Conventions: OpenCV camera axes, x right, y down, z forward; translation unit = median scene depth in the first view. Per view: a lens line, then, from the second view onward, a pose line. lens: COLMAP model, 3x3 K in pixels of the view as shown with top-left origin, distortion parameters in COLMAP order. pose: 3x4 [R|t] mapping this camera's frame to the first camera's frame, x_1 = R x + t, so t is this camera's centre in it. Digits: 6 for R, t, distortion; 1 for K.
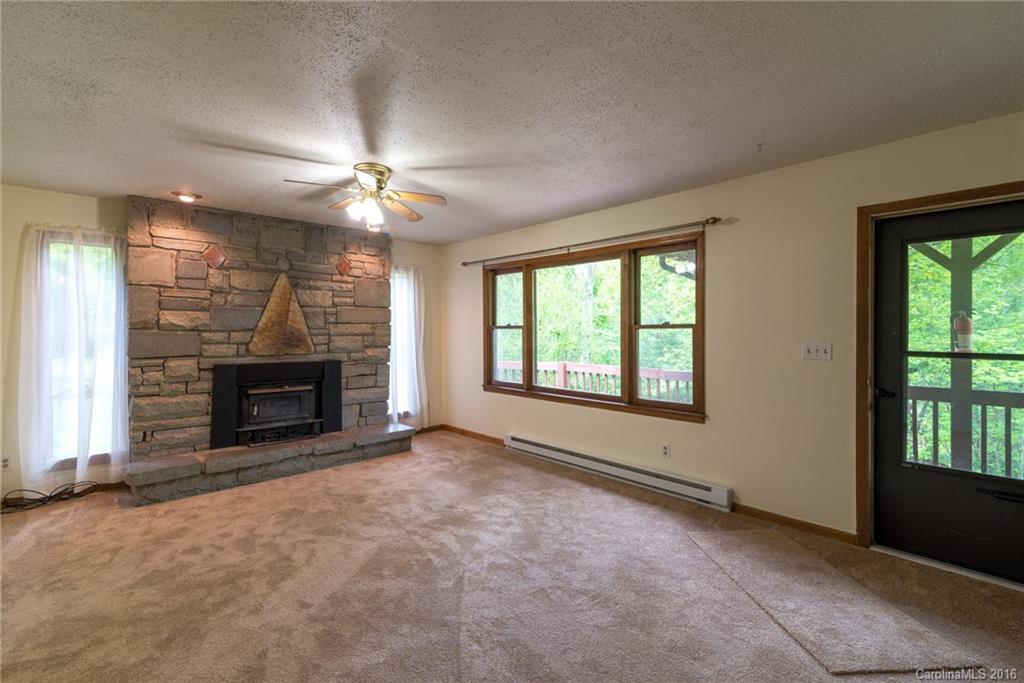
lens RADIAL K [[472.3, 0, 513.9], [0, 472.3, 335.2], [0, 0, 1]] dist [0.018521, -0.000848]
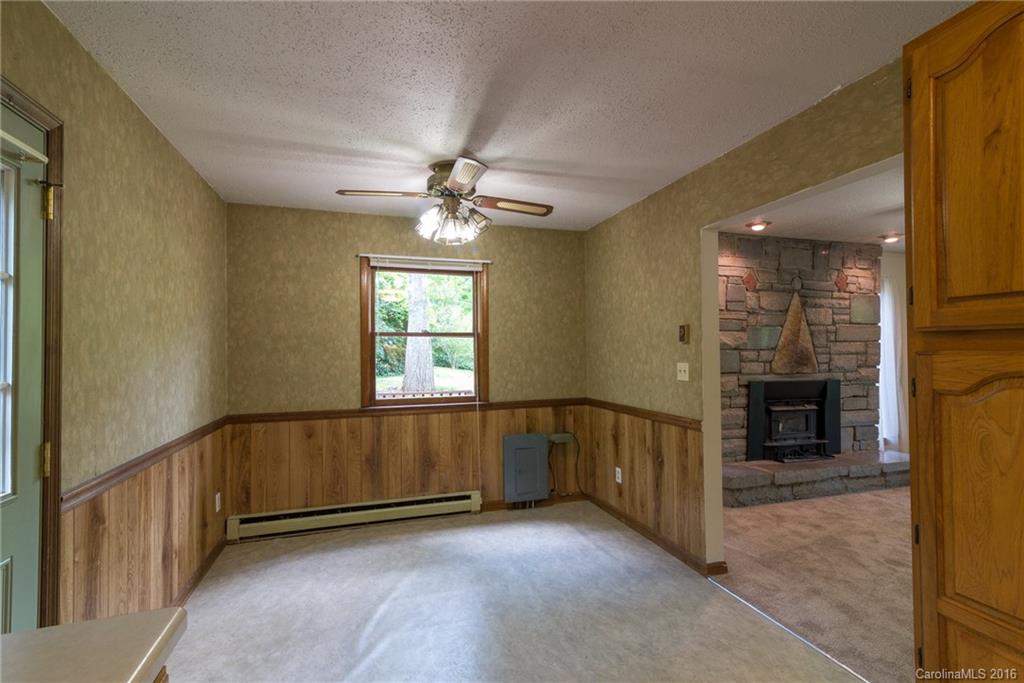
lens RADIAL K [[472.3, 0, 503.9], [0, 472.3, 346.6], [0, 0, 1]] dist [0.018521, -0.000848]
pose [[0.904658, -0.011749, -0.425976, -0.666133], [0.000912, 0.999671, -0.025635, 0.010804], [0.426137, 0.022803, 0.904371, -0.194259]]
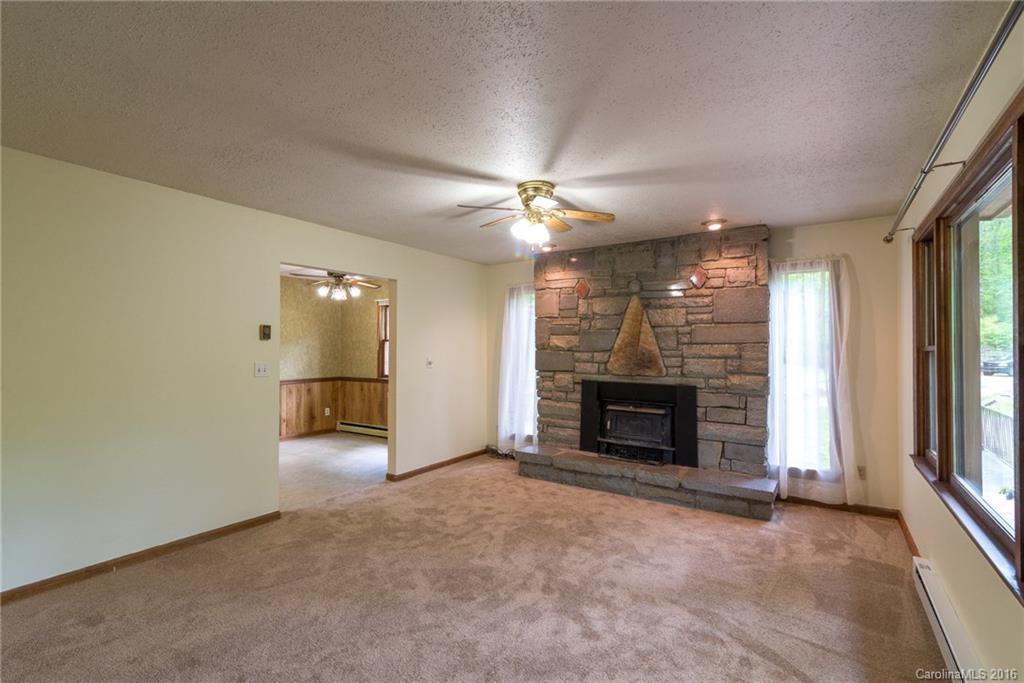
lens RADIAL K [[472.3, 0, 505.0], [0, 472.3, 345.8], [0, 0, 1]] dist [0.018521, -0.000848]
pose [[0.216028, -0.003703, -0.976380, 0.478740], [-0.016800, 0.999831, -0.007509, -0.010516], [0.976243, 0.018026, 0.215929, 0.548104]]
